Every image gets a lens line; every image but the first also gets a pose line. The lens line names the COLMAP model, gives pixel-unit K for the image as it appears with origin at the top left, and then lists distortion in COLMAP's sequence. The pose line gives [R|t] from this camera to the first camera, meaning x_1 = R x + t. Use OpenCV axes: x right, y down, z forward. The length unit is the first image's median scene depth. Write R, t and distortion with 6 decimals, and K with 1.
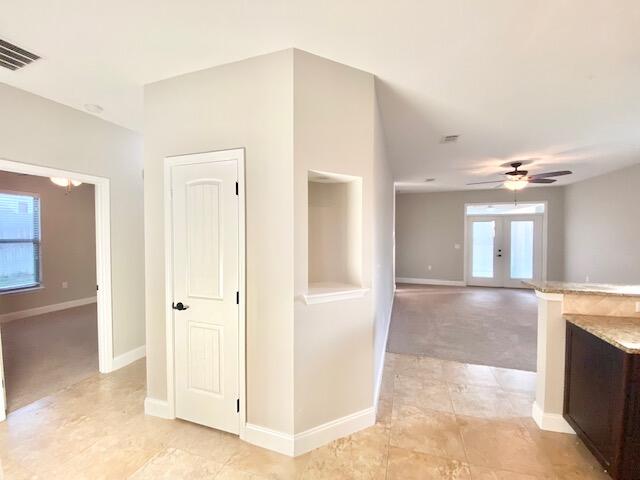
lens RADIAL K [[259.0, 0, 312.2], [0, 259.0, 242.1], [0, 0, 1]] dist [-0.000455, -0.000172]
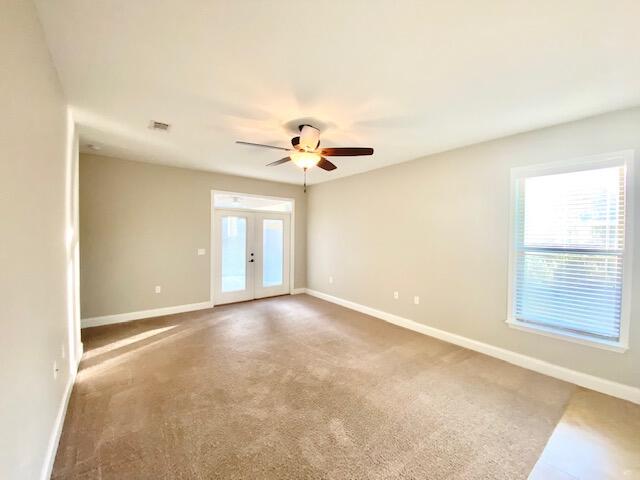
lens RADIAL K [[259.0, 0, 312.2], [0, 259.0, 242.1], [0, 0, 1]] dist [-0.000455, -0.000172]
pose [[0.554118, -0.015853, 0.832287, 0.176242], [0.009452, 0.999874, 0.012752, -0.017453], [-0.832384, 0.000801, 0.554198, 0.425631]]
